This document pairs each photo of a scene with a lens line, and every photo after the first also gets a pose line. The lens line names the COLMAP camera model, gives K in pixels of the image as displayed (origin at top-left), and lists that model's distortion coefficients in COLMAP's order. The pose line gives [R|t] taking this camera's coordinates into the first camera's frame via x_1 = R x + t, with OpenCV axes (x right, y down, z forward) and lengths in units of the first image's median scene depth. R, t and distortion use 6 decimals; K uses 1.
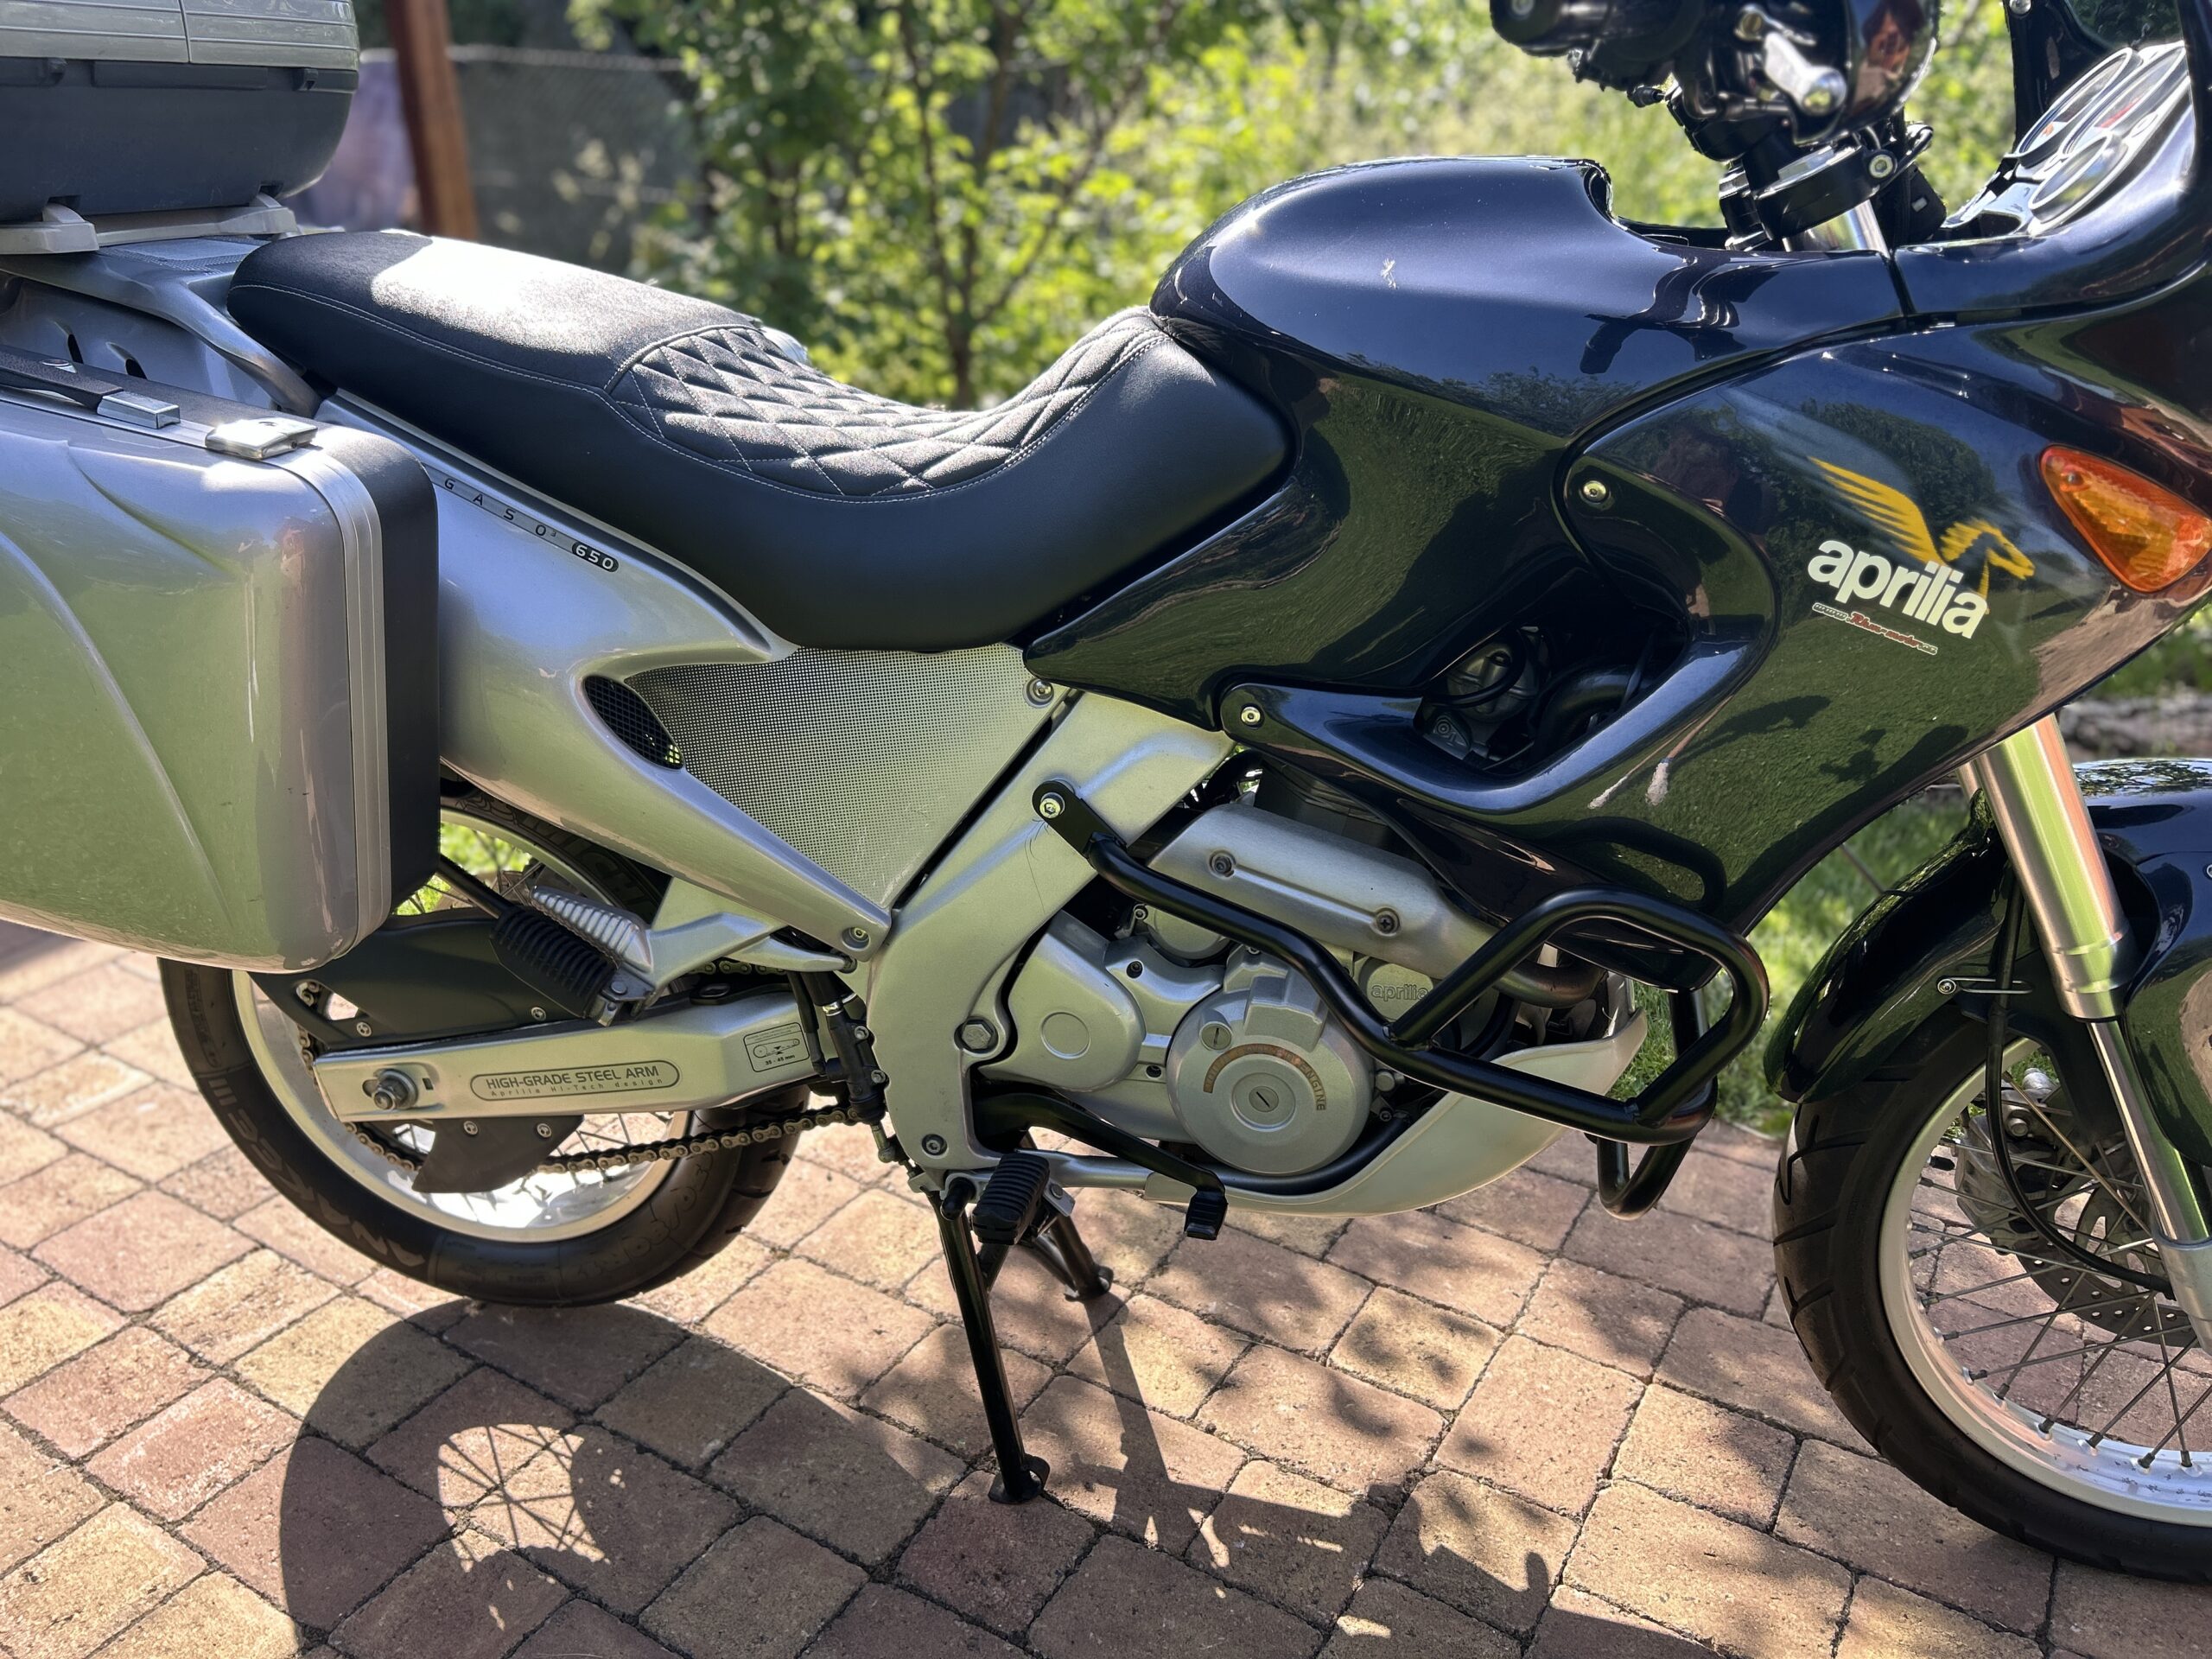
lens RADIAL K [[1679.8, 0, 1088.9], [0, 1679.8, 830.5], [0, 0, 1]] dist [0.006894, -0.004904]
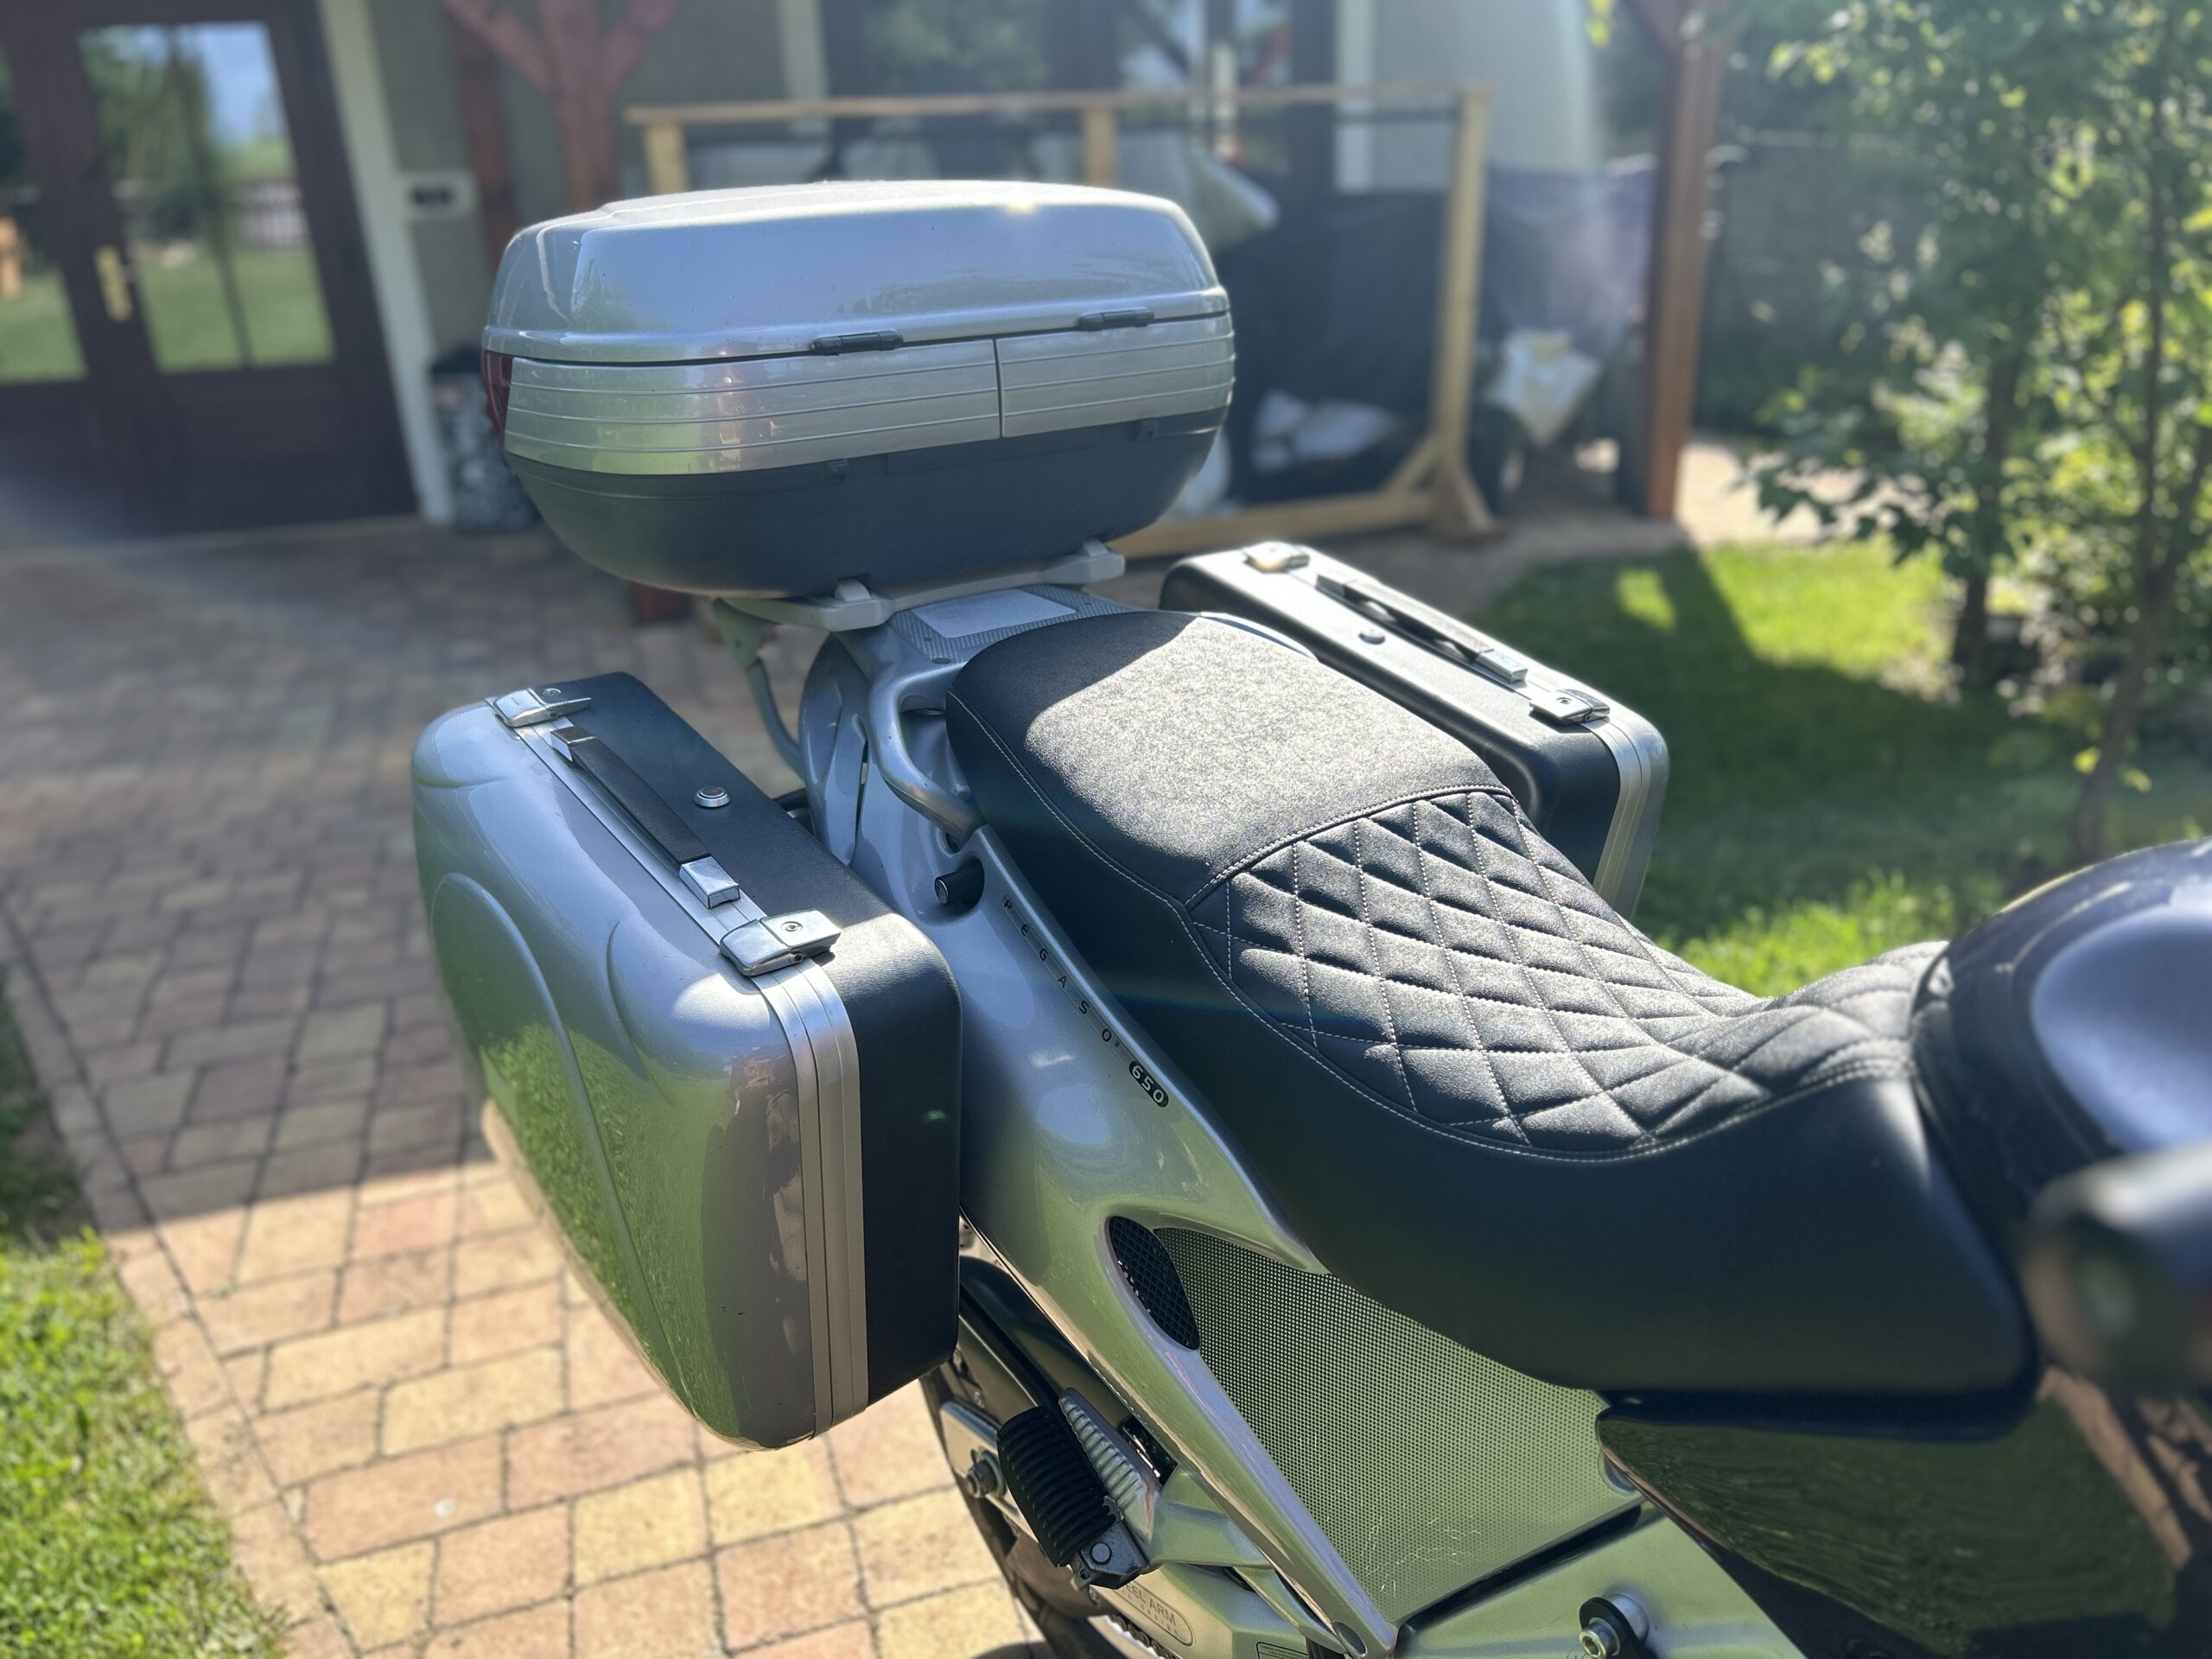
lens RADIAL K [[1657.9, 0, 1092.5], [0, 1657.9, 827.5], [0, 0, 1]] dist [0.072803, -0.067836]
pose [[0.754527, 0.212310, -0.620978, 0.162318], [-0.225228, 0.972528, 0.058837, -0.303355], [0.616410, 0.095467, 0.781616, 0.288992]]
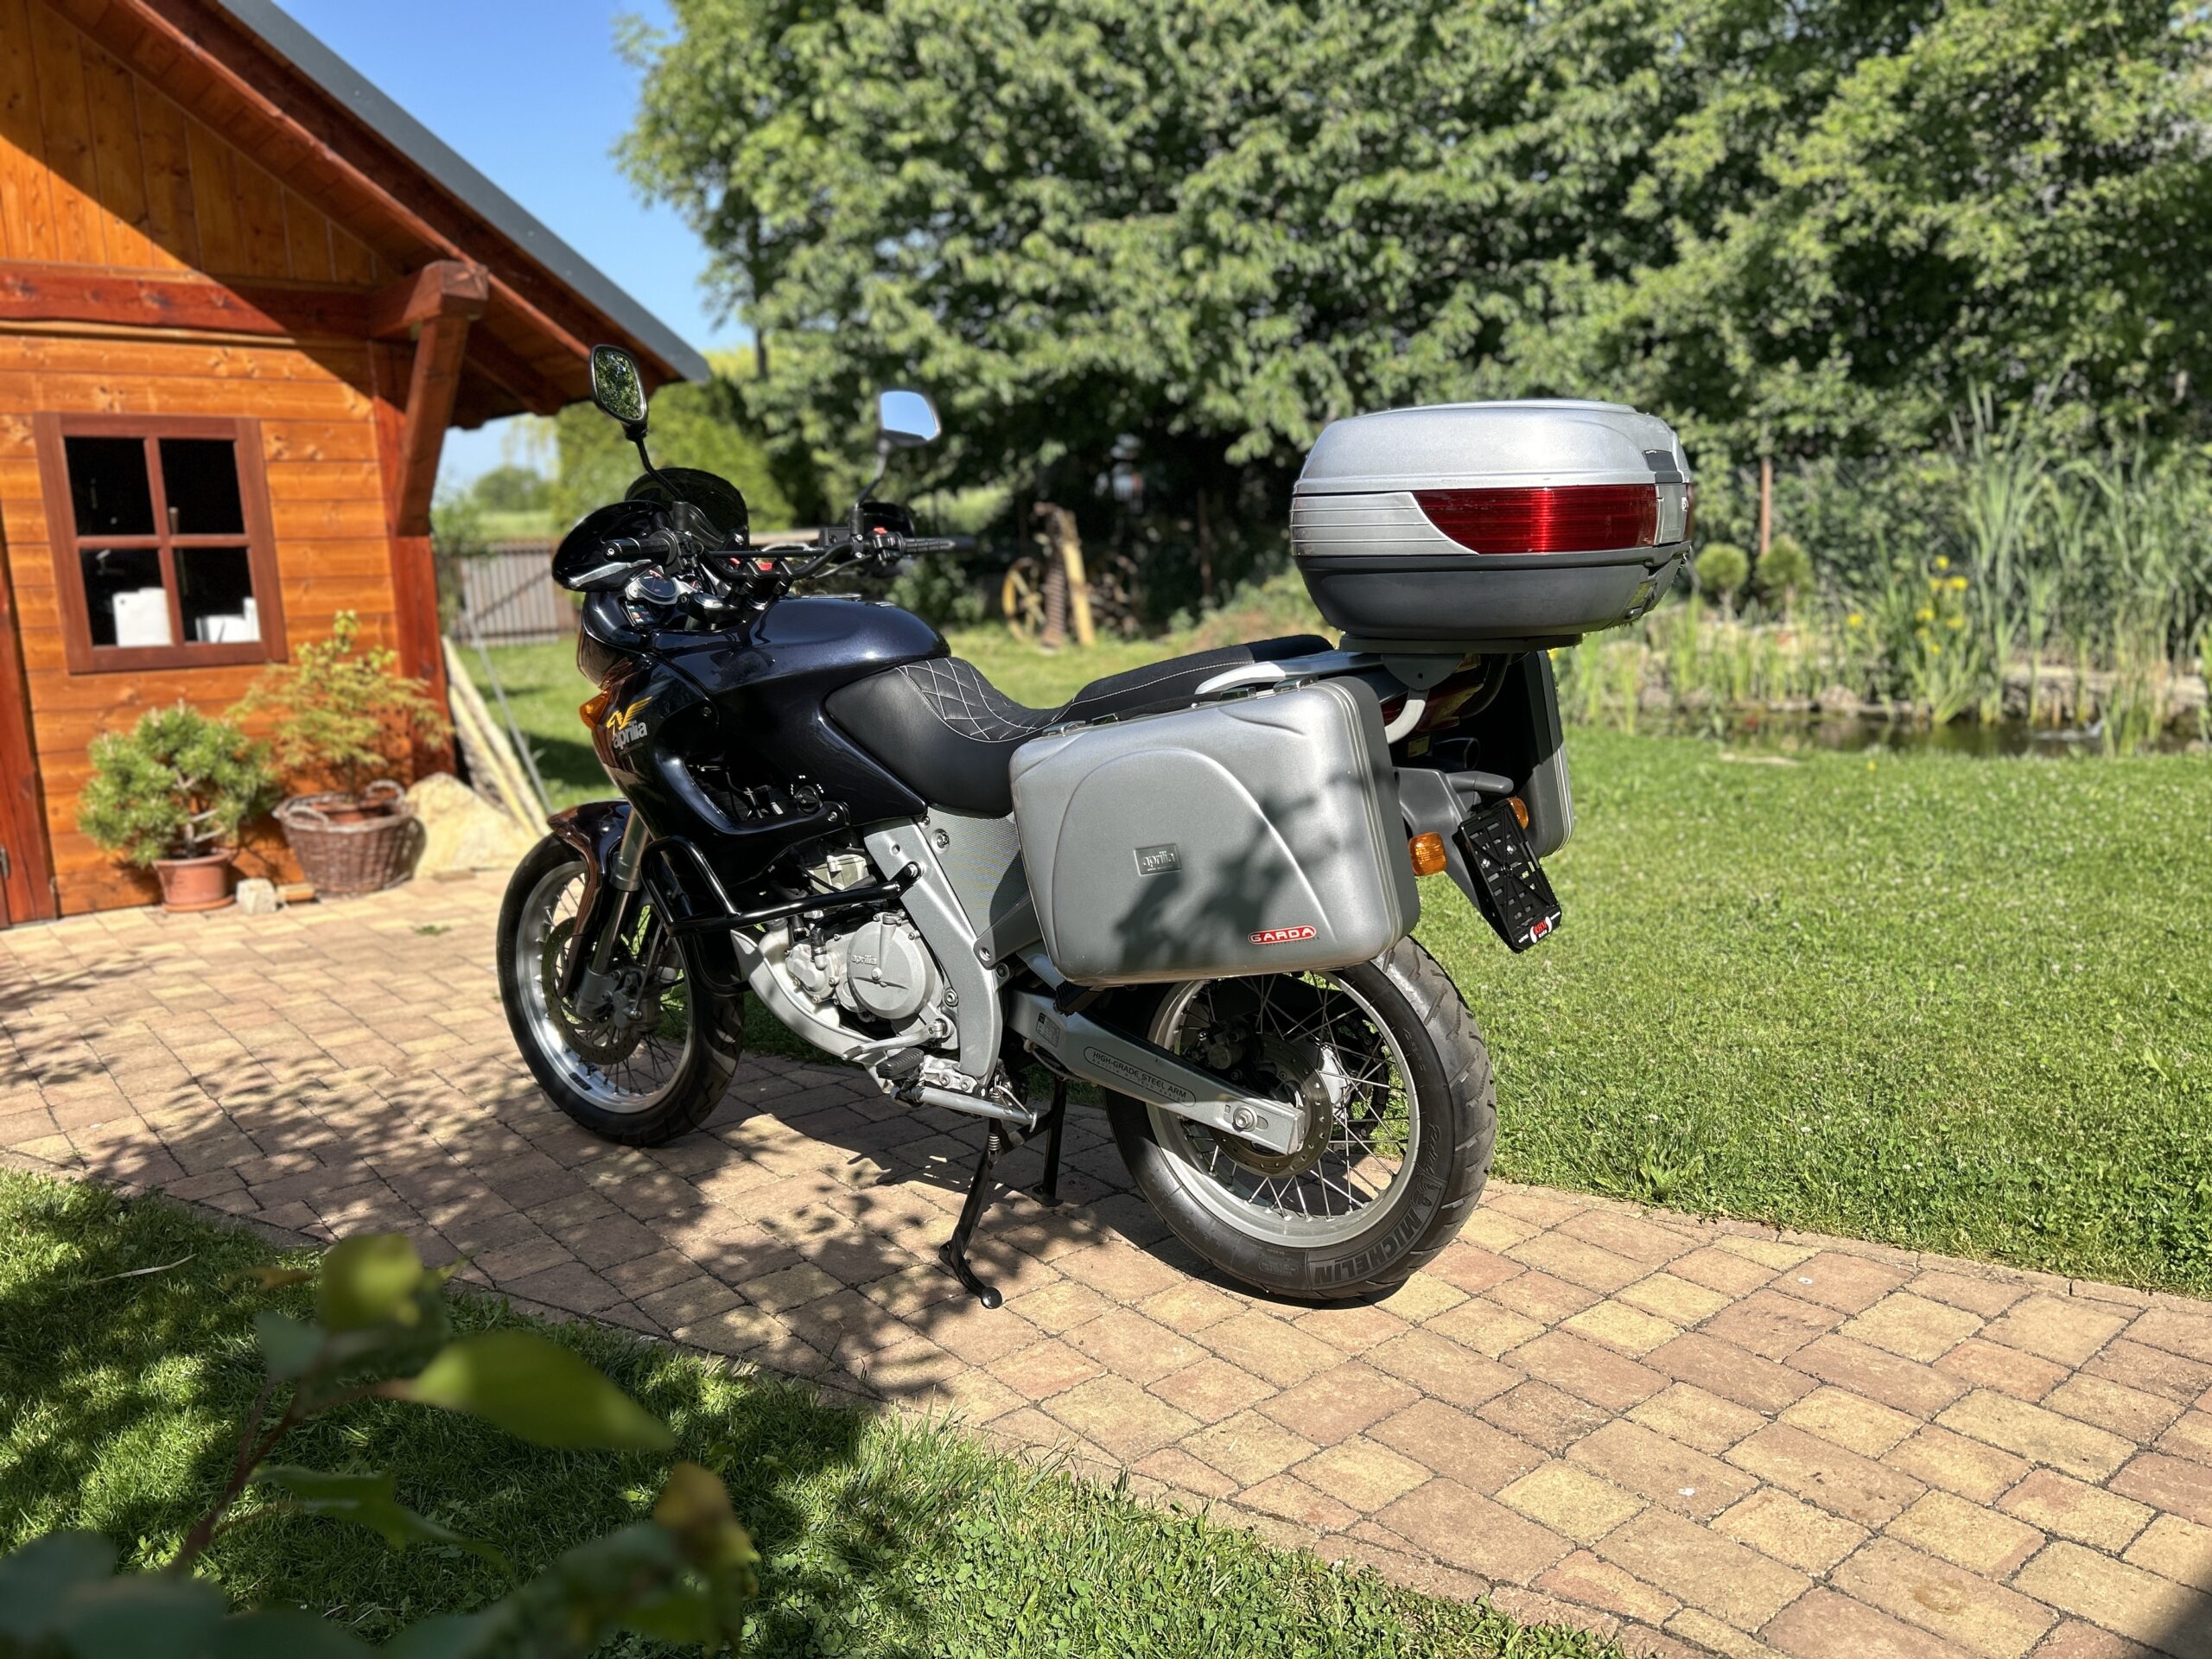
lens RADIAL K [[1657.9, 0, 1092.5], [0, 1657.9, 827.5], [0, 0, 1]] dist [0.072803, -0.067836]
pose [[-0.942314, -0.026370, 0.333690, -0.869419], [0.164215, 0.832264, 0.529500, -1.194088], [-0.291681, 0.553752, -0.779924, 2.636659]]
